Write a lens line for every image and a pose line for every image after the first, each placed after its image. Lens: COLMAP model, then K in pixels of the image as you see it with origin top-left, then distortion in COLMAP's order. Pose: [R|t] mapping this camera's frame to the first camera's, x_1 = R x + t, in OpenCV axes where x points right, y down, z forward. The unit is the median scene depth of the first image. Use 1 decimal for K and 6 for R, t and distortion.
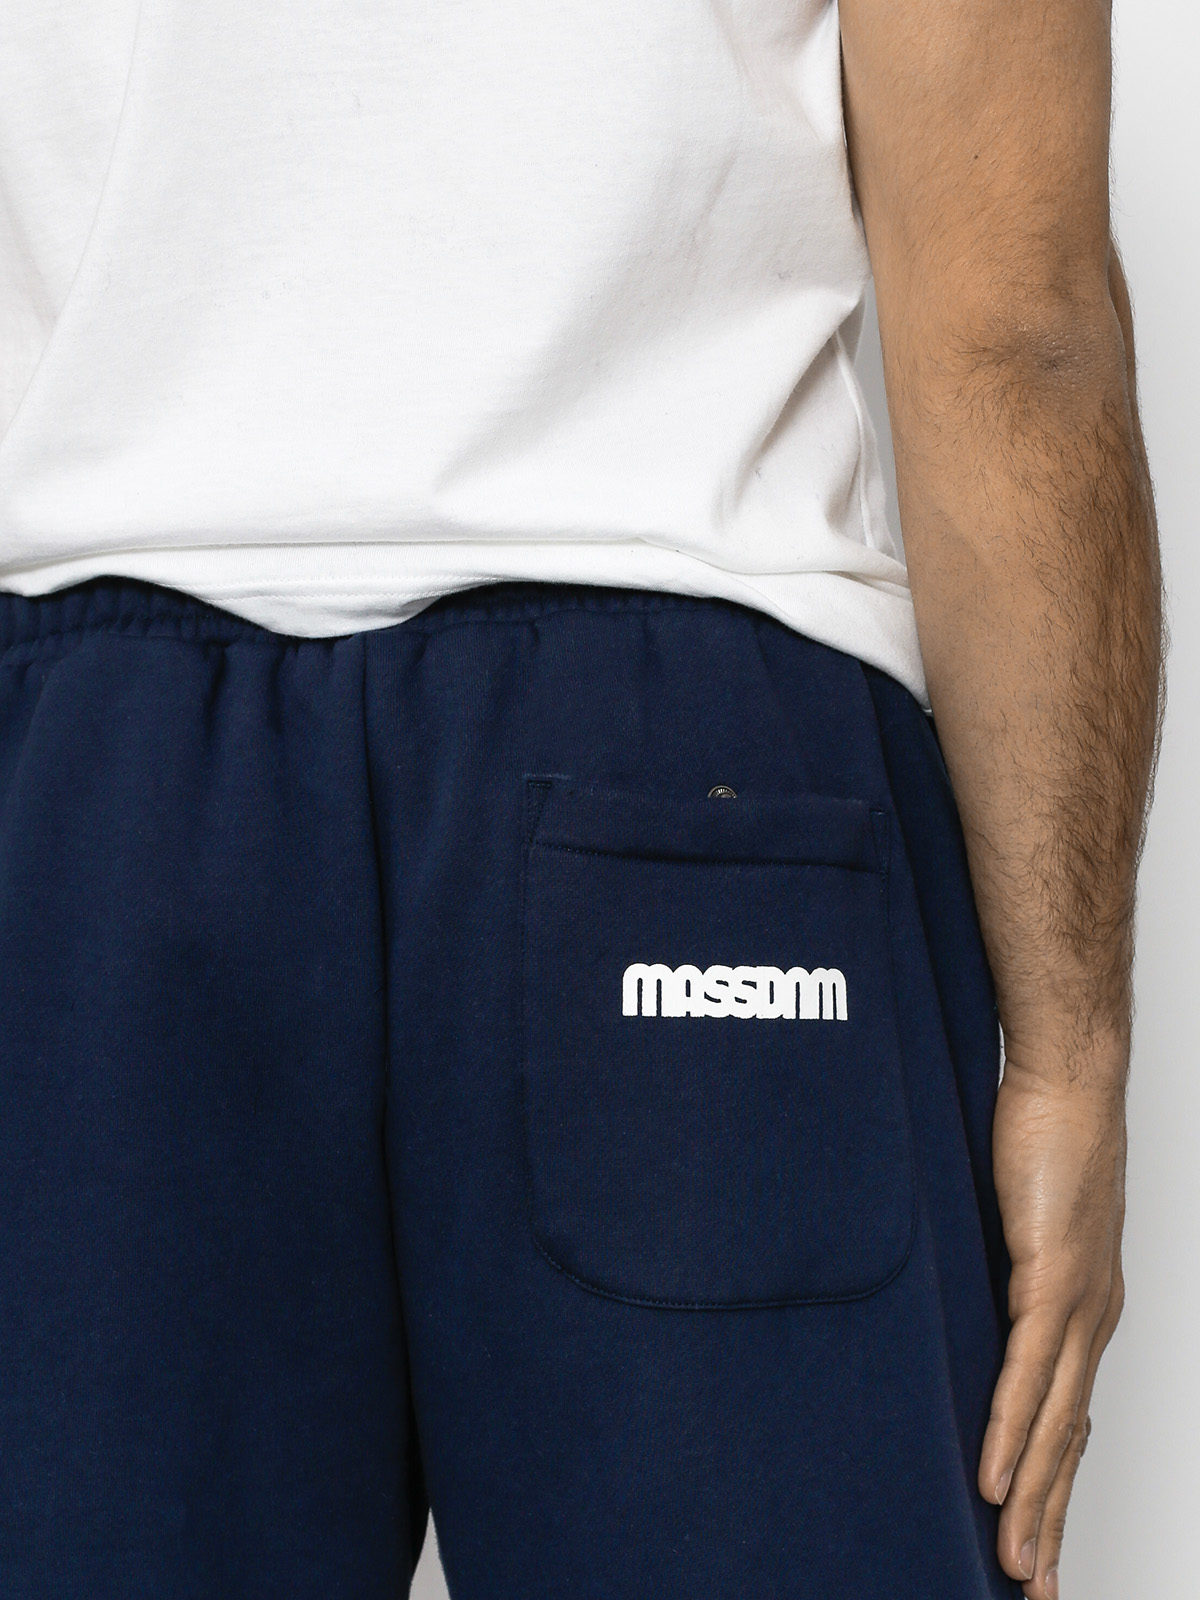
lens RADIAL K [[2269.7, 0, 599.8], [0, 2269.7, 802.6], [0, 0, 1]] dist [-0.050264, 0.000000]
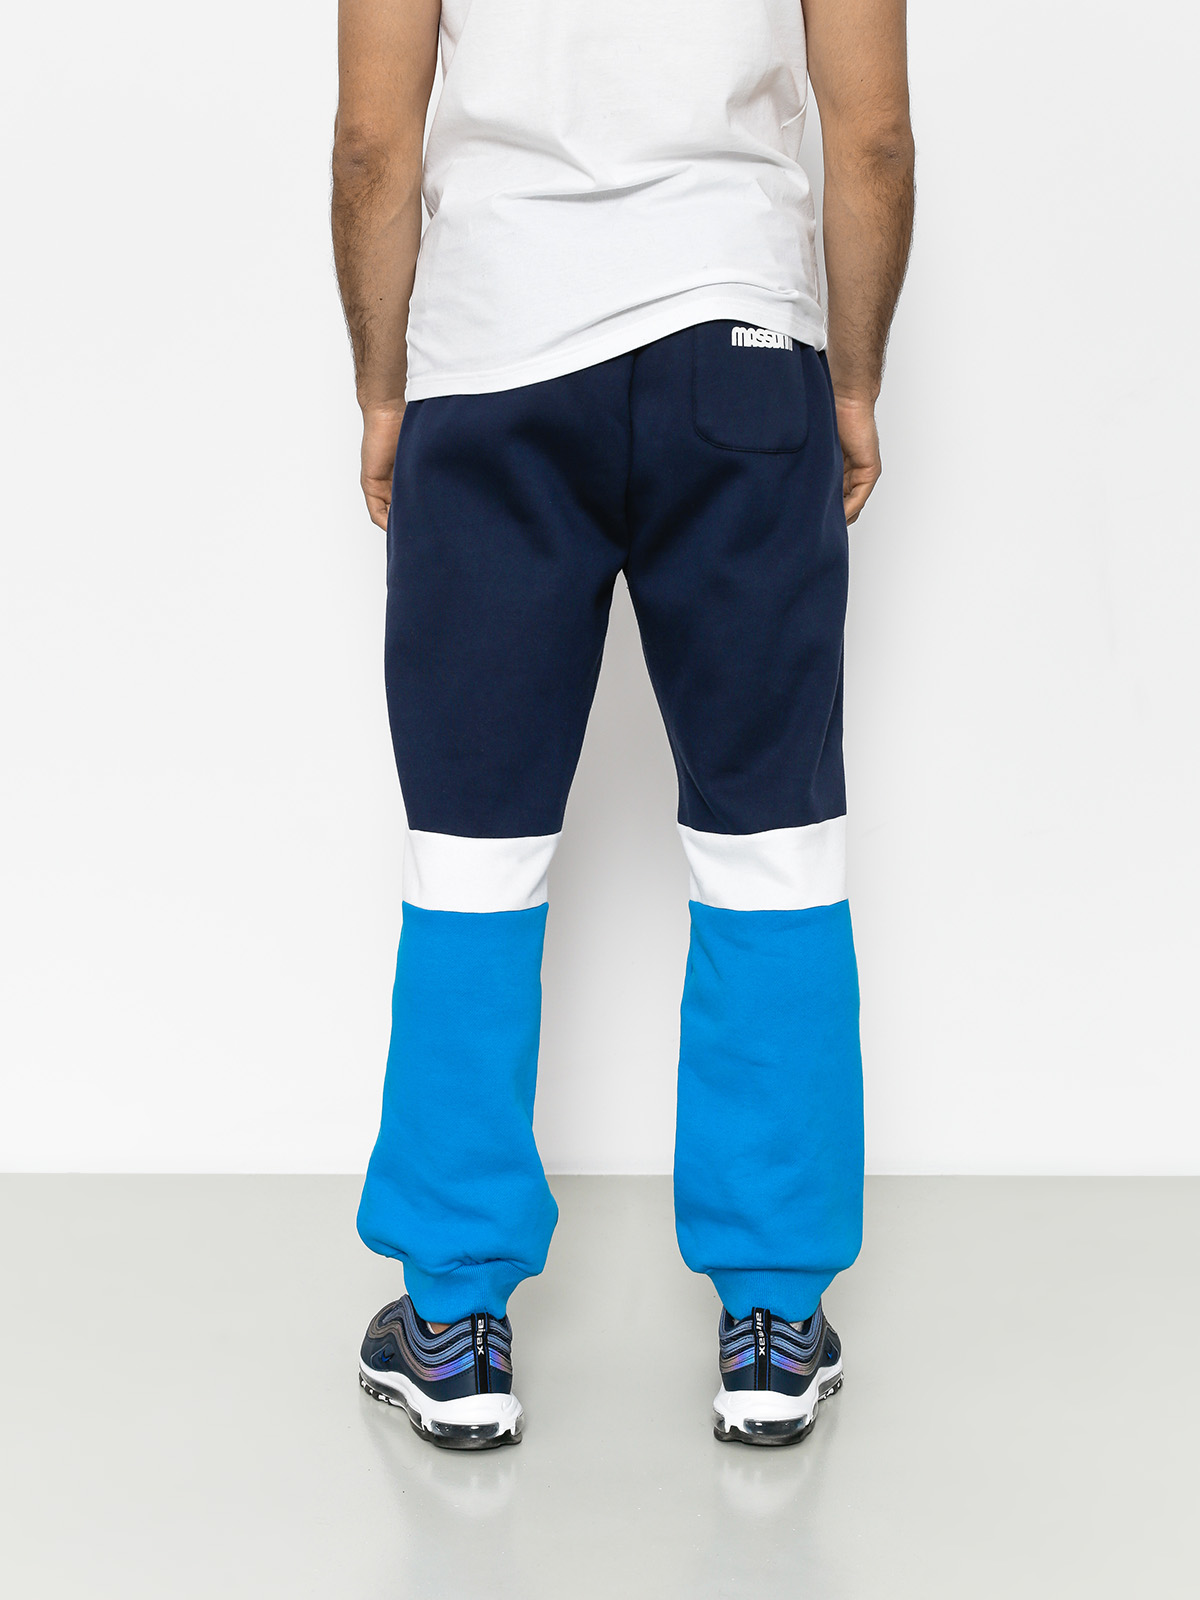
lens RADIAL K [[2269.7, 0, 600.6], [0, 2269.7, 797.4], [0, 0, 1]] dist [-0.050264, 0.000000]
pose [[0.998438, 0.055556, -0.005910, -0.099835], [-0.055329, 0.997910, 0.033382, 0.534638], [0.007752, -0.033003, 0.999425, -1.858248]]
